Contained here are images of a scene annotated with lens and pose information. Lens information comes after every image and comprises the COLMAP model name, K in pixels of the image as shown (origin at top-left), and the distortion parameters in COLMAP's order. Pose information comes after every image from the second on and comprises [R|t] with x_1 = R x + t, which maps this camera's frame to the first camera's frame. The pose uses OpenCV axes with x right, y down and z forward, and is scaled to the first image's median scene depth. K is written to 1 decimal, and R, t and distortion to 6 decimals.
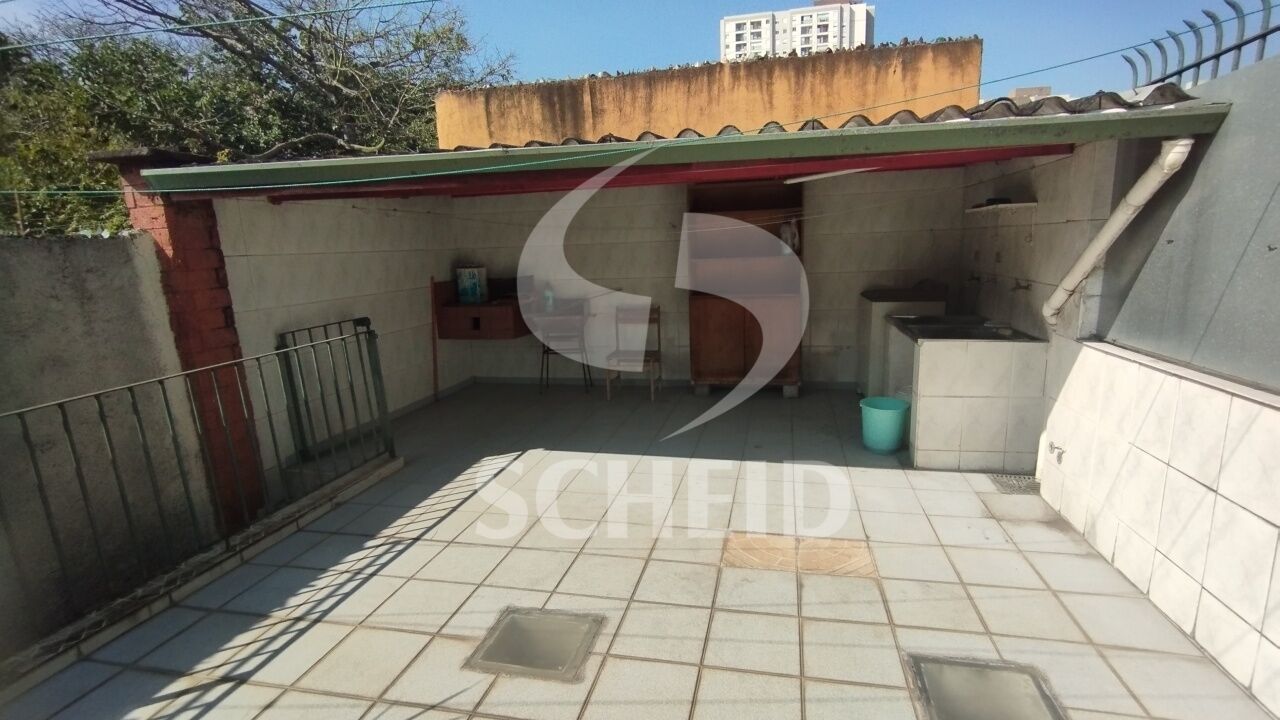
lens RADIAL K [[589.6, 0, 662.4], [0, 589.6, 362.0], [0, 0, 1]] dist [0.004678, -0.000403]
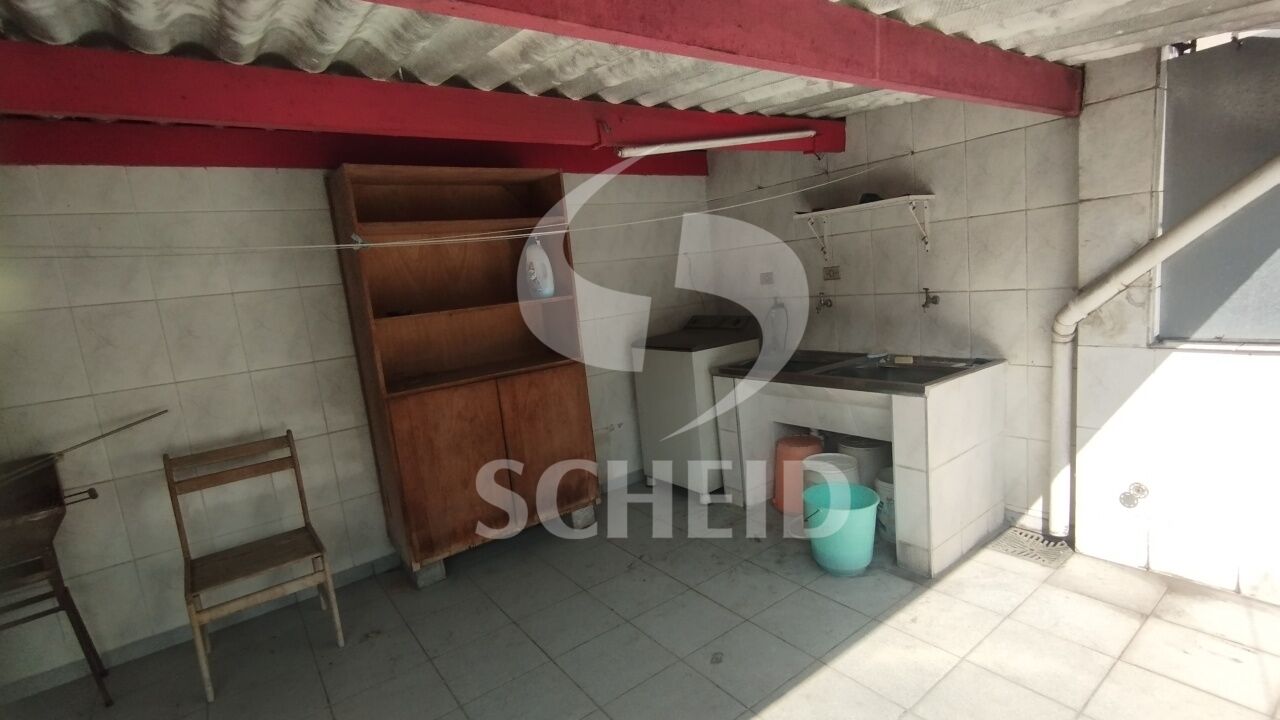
lens RADIAL K [[589.6, 0, 662.4], [0, 589.6, 362.0], [0, 0, 1]] dist [0.004678, -0.000403]
pose [[0.658184, -0.144659, 0.738829, -0.230745], [0.225284, 0.974242, -0.009942, -0.121481], [-0.718360, 0.172990, 0.673820, 0.755989]]
